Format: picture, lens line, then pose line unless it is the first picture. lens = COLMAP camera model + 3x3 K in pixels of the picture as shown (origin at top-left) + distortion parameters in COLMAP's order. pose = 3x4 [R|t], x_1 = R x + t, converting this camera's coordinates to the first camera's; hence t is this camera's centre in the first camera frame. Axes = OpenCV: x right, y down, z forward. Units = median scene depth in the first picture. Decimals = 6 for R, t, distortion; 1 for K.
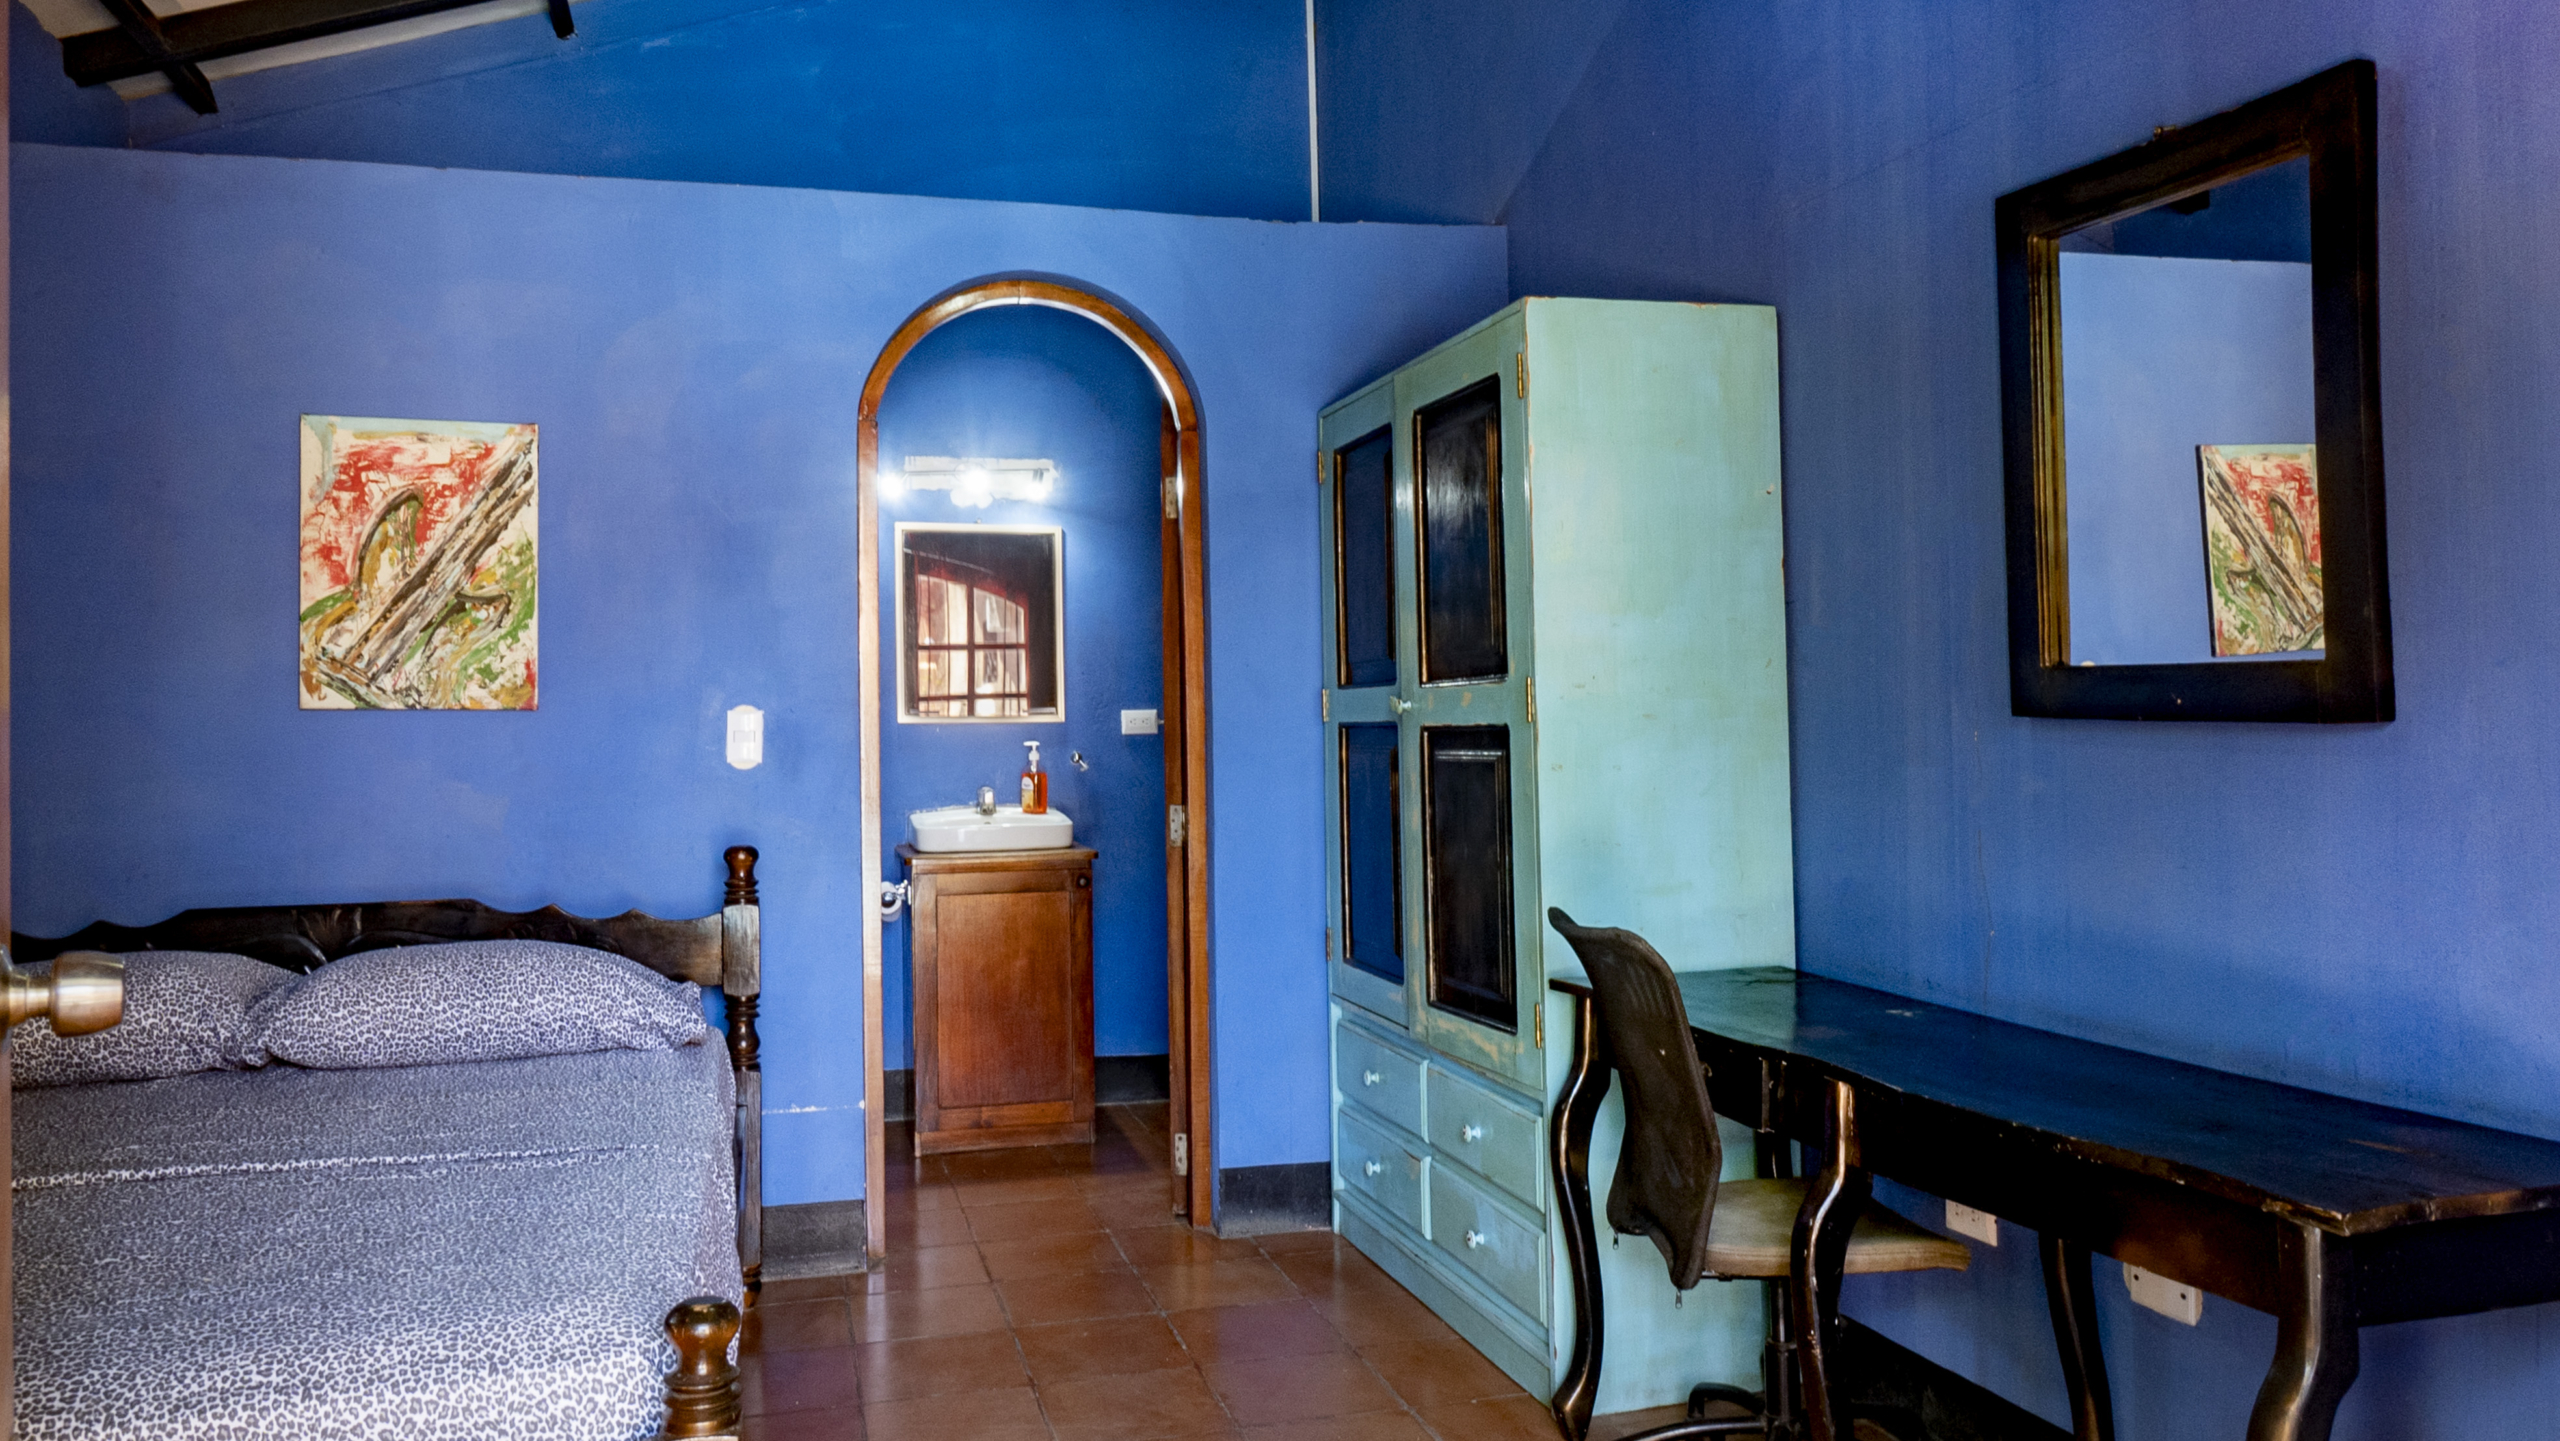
lens RADIAL K [[1609.6, 0, 1276.9], [0, 1609.6, 713.4], [0, 0, 1]] dist [-0.003066, -0.000232]
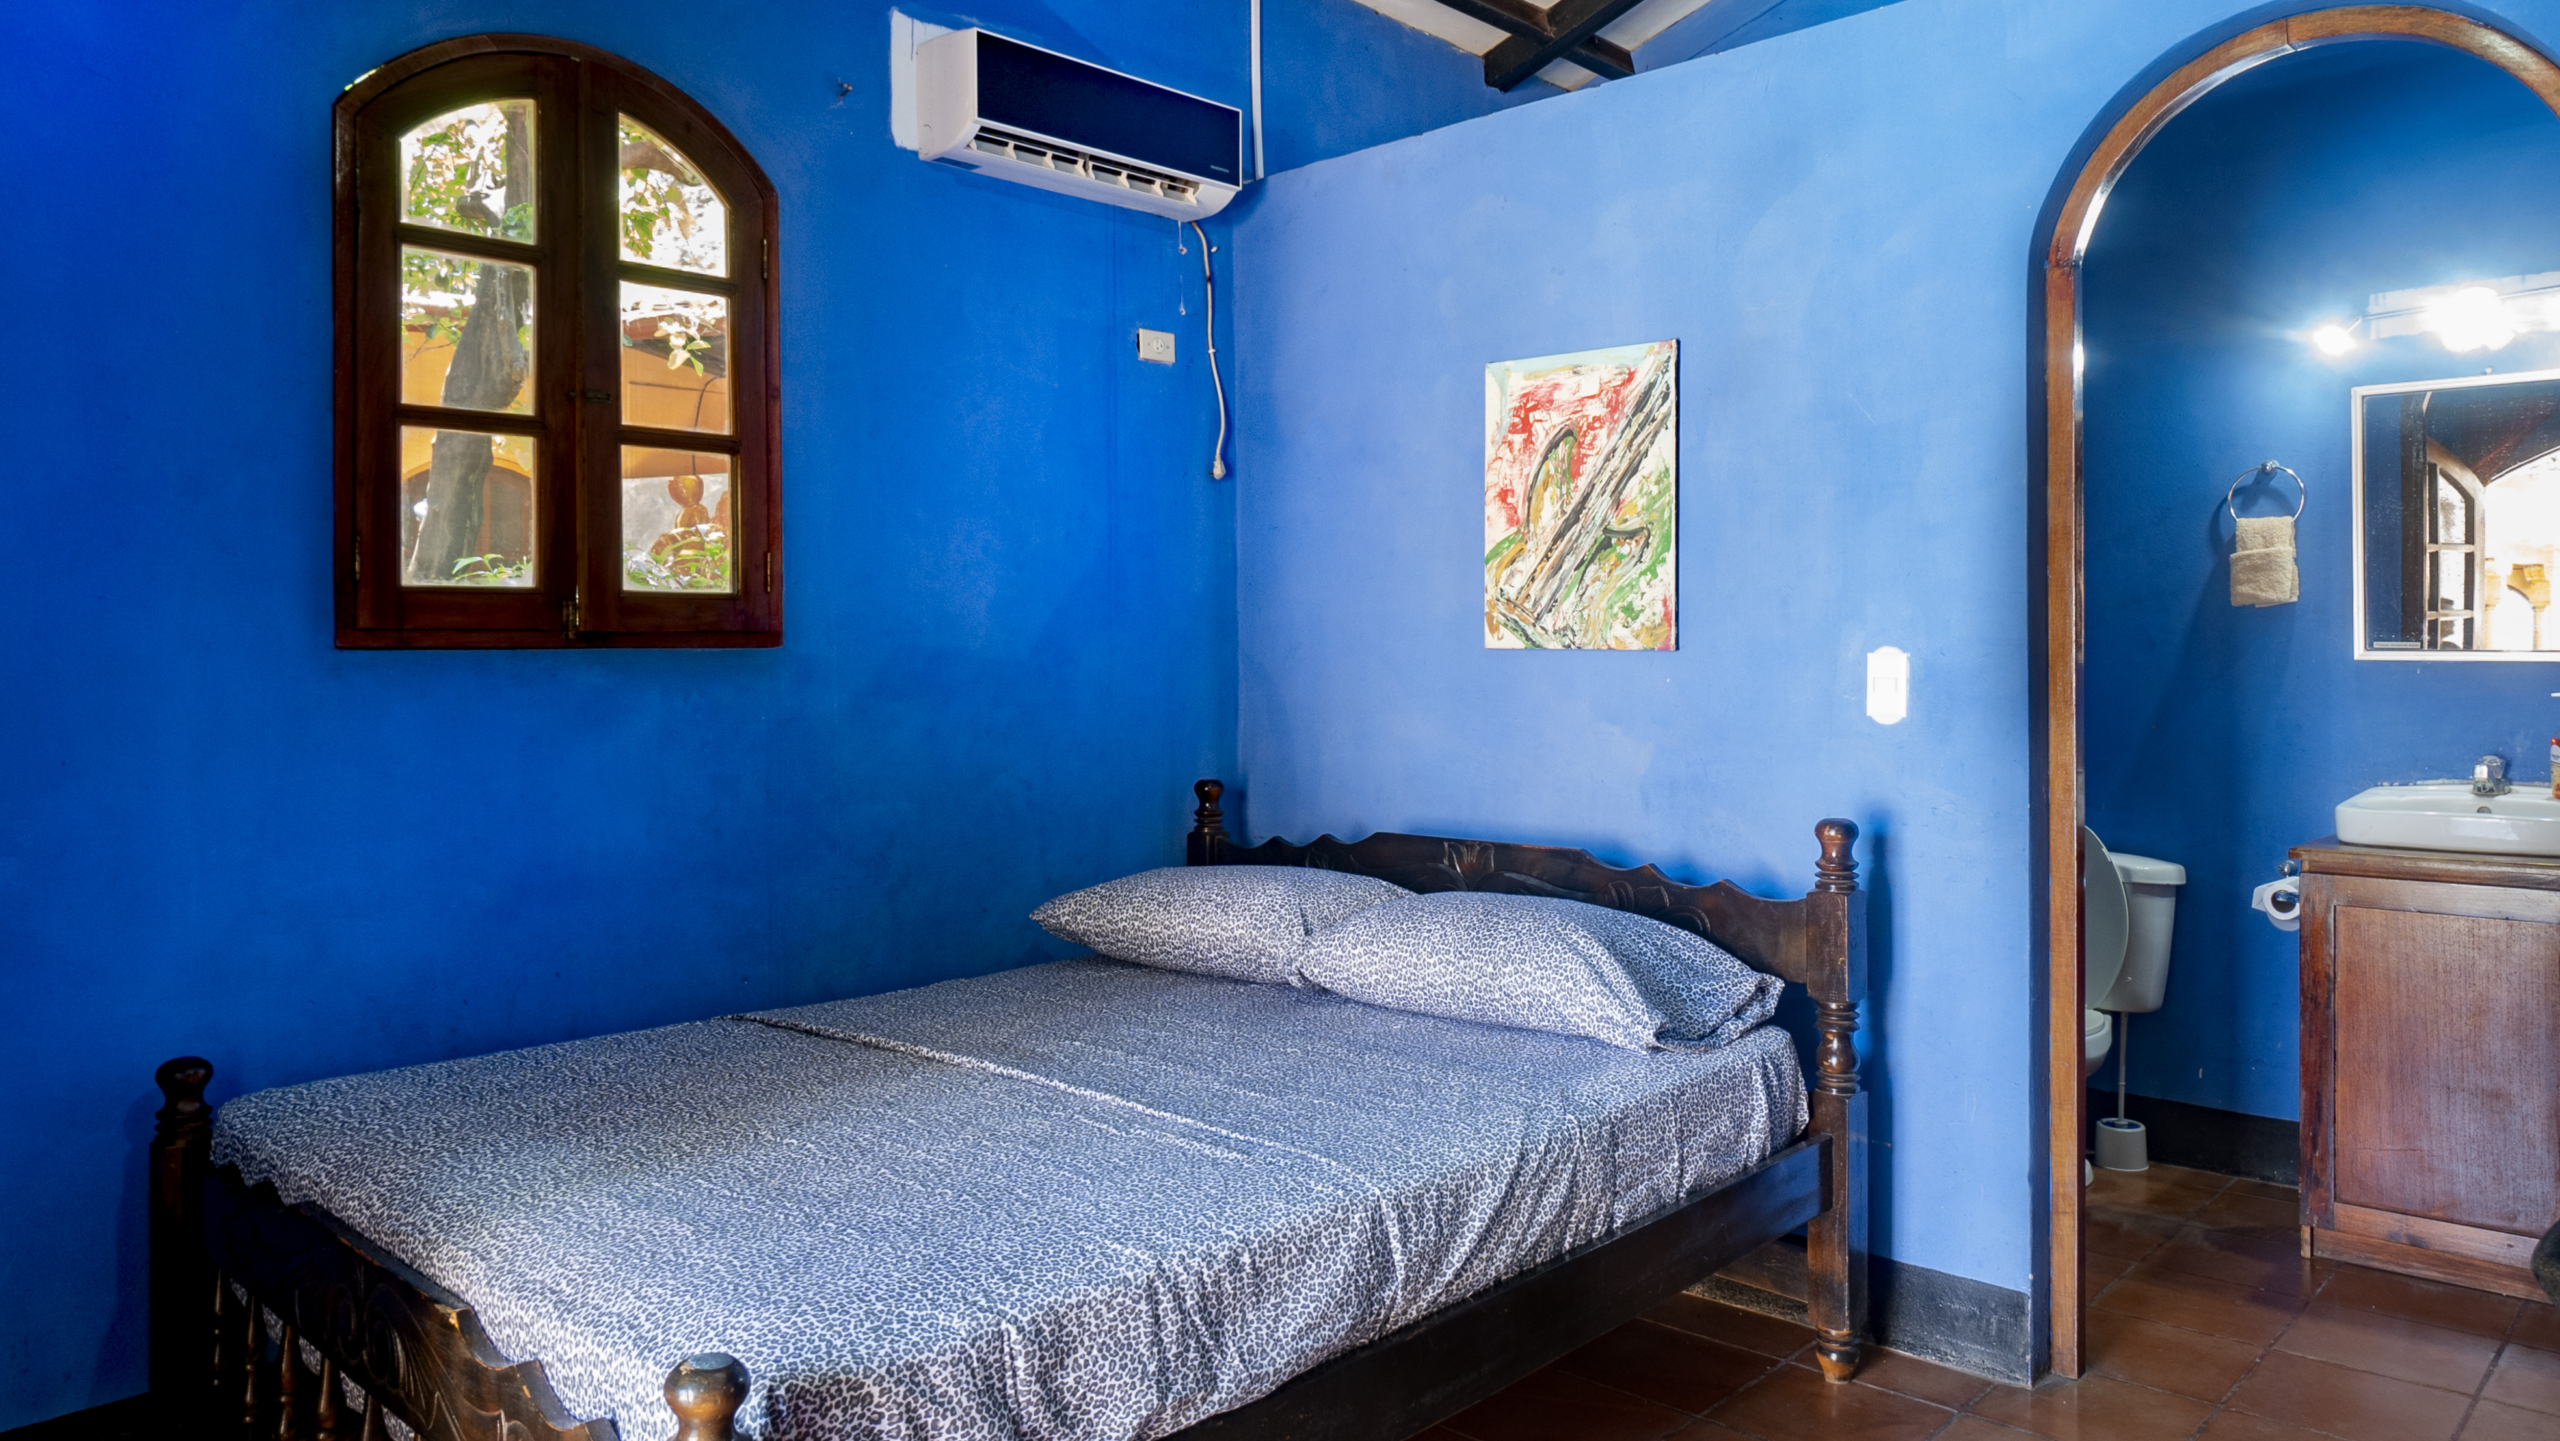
lens RADIAL K [[1679.8, 0, 1268.4], [0, 1679.8, 665.3], [0, 0, 1]] dist [-0.007462, -0.001107]
pose [[0.550612, 0.016293, -0.834602, 0.216731], [0.000816, 0.999799, 0.020056, -0.013586], [0.834761, -0.011724, 0.550488, 0.282520]]
